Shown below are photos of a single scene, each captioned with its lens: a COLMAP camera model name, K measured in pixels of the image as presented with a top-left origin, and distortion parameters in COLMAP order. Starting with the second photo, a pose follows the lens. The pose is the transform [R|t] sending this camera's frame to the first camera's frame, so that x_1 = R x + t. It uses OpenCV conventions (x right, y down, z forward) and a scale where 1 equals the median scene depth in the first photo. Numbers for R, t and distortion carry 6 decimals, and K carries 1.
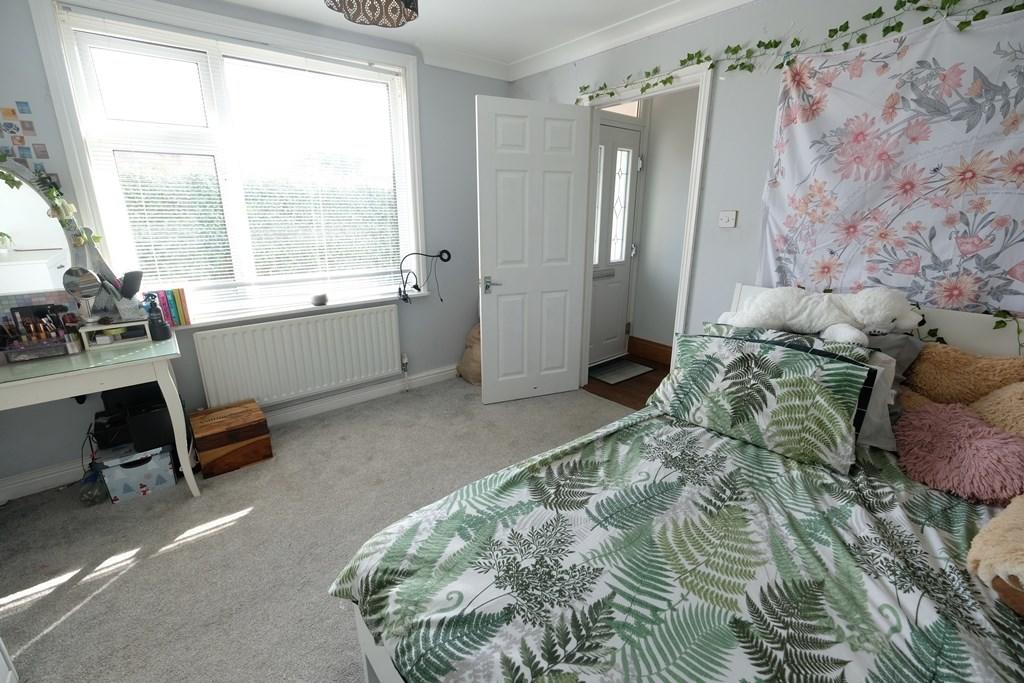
lens RADIAL K [[443.7, 0, 511.9], [0, 443.7, 340.1], [0, 0, 1]] dist [-0.004456, -0.000622]
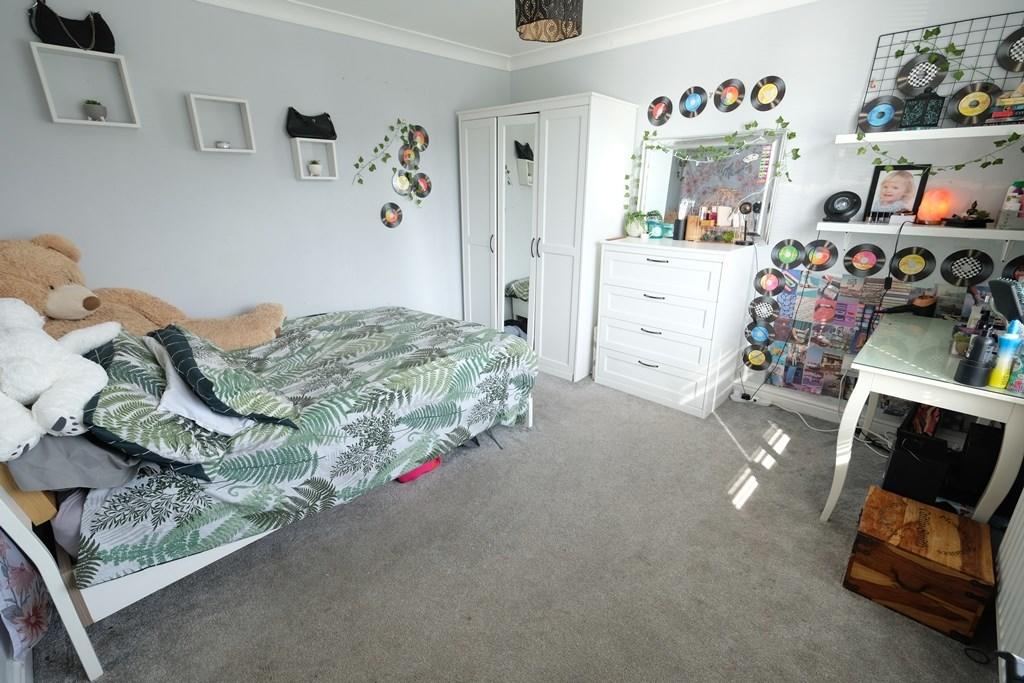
lens RADIAL K [[443.7, 0, 511.9], [0, 443.7, 339.3], [0, 0, 1]] dist [-0.004456, -0.000622]
pose [[-0.992821, 0.048618, -0.109286, -0.029634], [-0.024248, 0.812889, 0.581914, -0.801981], [0.117128, 0.580386, -0.805874, 2.623062]]
